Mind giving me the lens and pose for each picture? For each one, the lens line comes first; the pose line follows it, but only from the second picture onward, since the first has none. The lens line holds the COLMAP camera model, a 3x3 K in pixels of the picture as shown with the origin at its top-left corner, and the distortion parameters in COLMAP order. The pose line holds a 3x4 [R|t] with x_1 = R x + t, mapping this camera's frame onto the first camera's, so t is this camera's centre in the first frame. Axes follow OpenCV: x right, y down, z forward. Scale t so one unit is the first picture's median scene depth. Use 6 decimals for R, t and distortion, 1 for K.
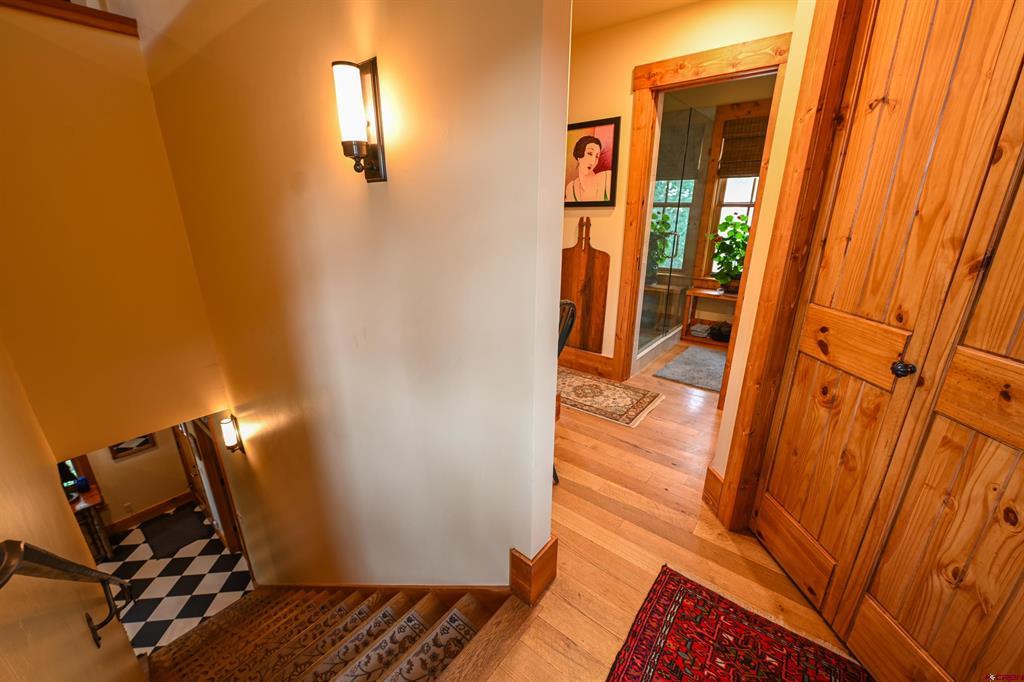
lens RADIAL K [[404.9, 0, 512.4], [0, 404.9, 342.4], [0, 0, 1]] dist [-0.005767, -0.000926]
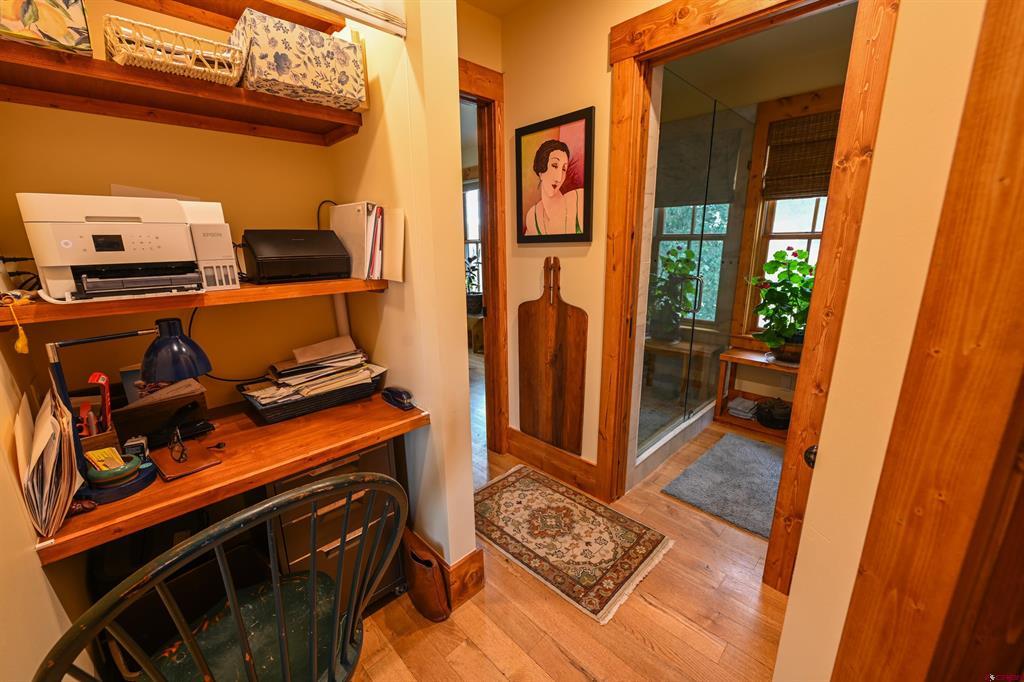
lens RADIAL K [[404.9, 0, 511.2], [0, 404.9, 341.2], [0, 0, 1]] dist [-0.005767, -0.000926]
pose [[0.993460, 0.015480, -0.113124, 0.180788], [-0.024408, 0.996657, -0.077973, -0.108066], [0.111539, 0.080224, 0.990517, 0.311807]]
